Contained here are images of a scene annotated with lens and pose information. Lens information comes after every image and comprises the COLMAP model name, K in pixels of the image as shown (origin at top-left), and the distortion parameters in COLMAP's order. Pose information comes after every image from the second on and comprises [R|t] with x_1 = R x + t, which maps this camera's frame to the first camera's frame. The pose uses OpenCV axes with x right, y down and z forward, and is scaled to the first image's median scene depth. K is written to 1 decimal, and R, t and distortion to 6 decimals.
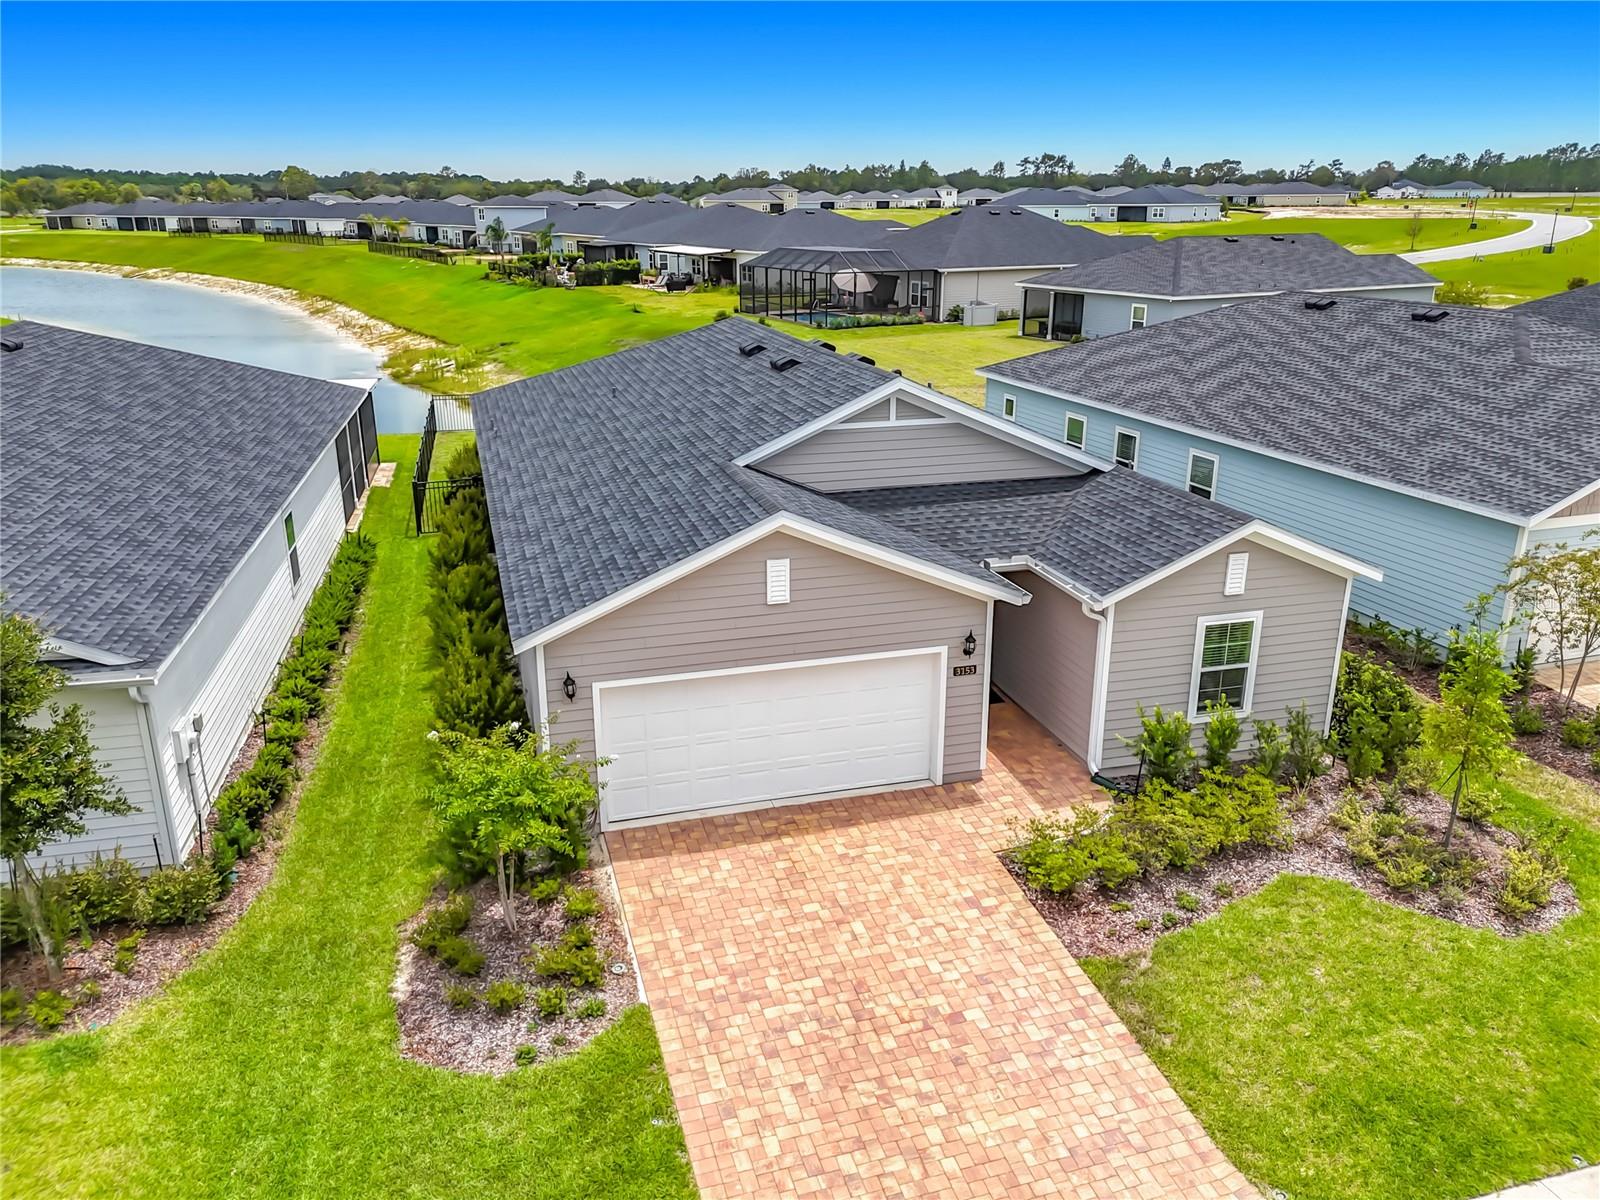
lens RADIAL K [[1185.5, 0, 802.6], [0, 1185.5, 601.3], [0, 0, 1]] dist [0.050954, -0.045018]
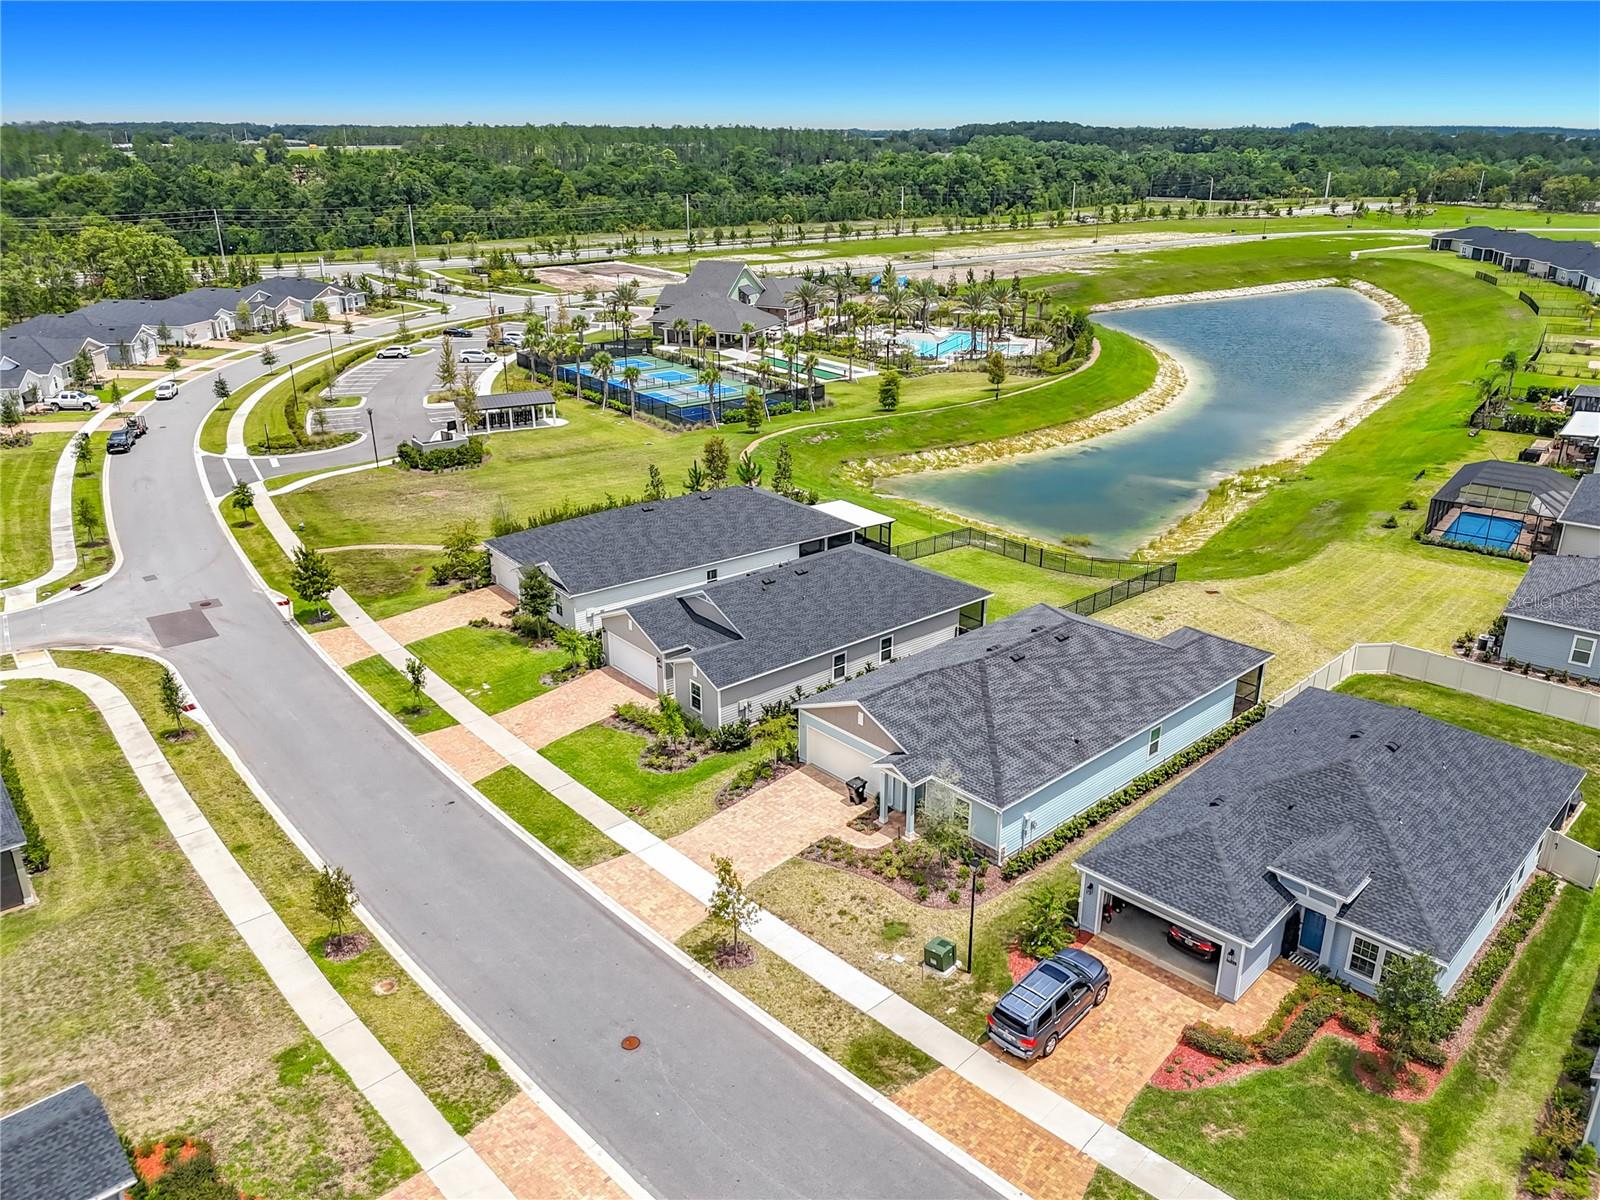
lens RADIAL K [[1195.2, 0, 805.9], [0, 1195.2, 595.3], [0, 0, 1]] dist [0.058715, -0.096497]
pose [[0.411774, 0.328081, -0.850180, 3.426132], [-0.293200, 0.931035, 0.217274, -1.096198], [0.862830, 0.159805, 0.479569, -0.465198]]
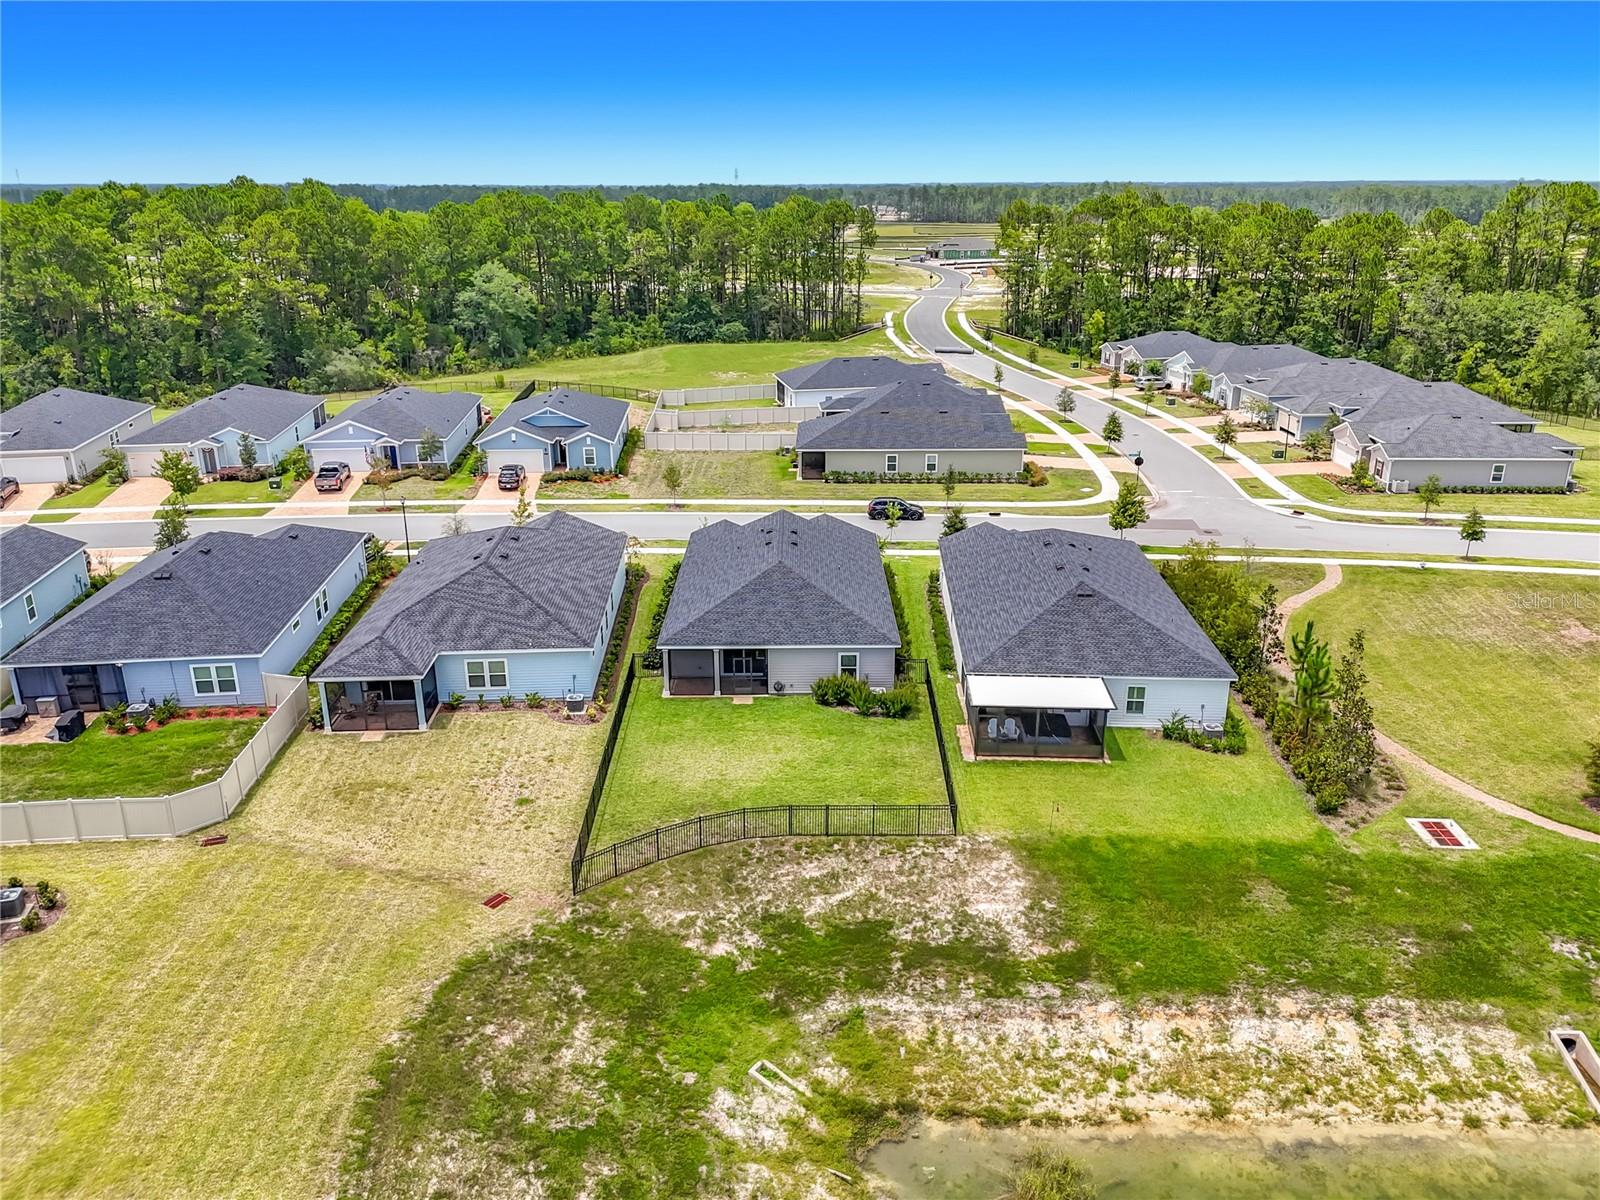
lens RADIAL K [[1186.0, 0, 803.7], [0, 1186.0, 599.5], [0, 0, 1]] dist [0.079298, -0.118961]
pose [[-0.961565, -0.089815, 0.259472, -1.146661], [0.088019, 0.794294, 0.601124, -2.545569], [-0.260087, 0.600858, -0.755860, 4.522296]]
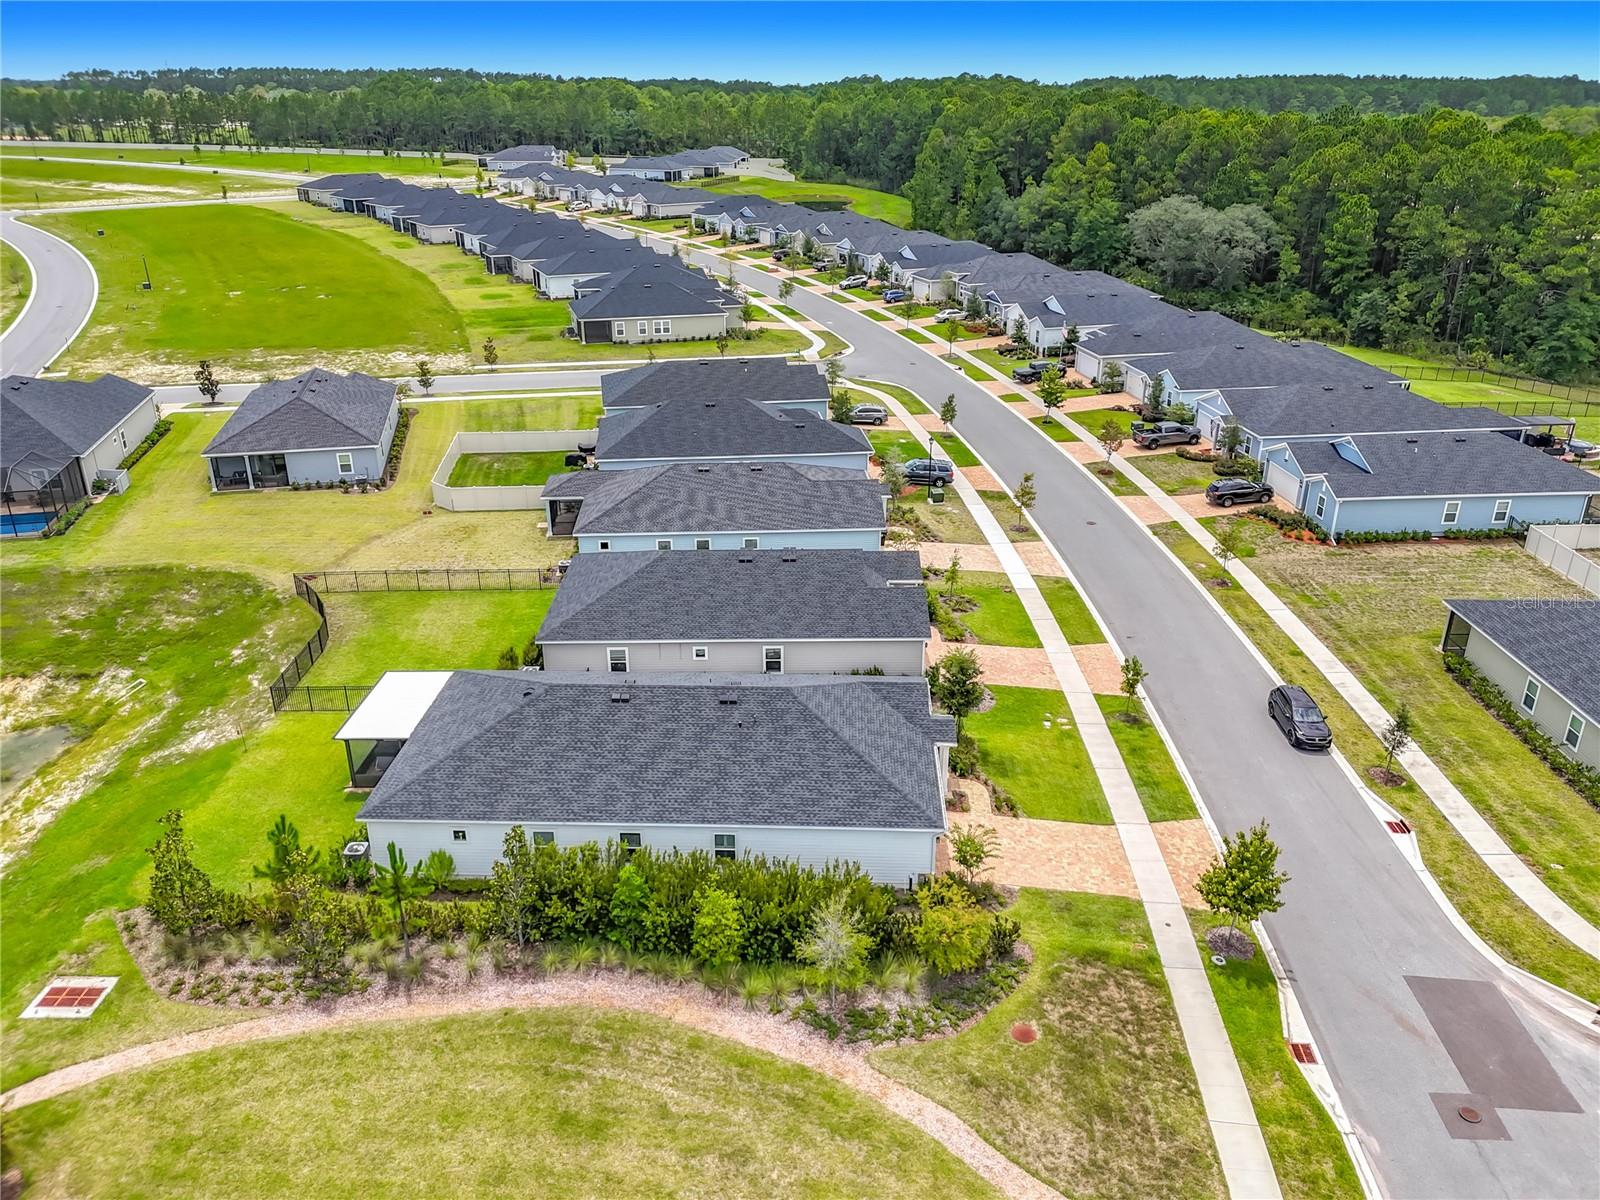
lens RADIAL K [[1175.0, 0, 802.4], [0, 1175.0, 598.7], [0, 0, 1]] dist [0.073299, -0.079704]
pose [[0.263256, -0.382534, 0.885643, -3.354839], [0.306857, 0.903551, 0.299056, -1.239422], [-0.914623, 0.193038, 0.355249, -0.073669]]
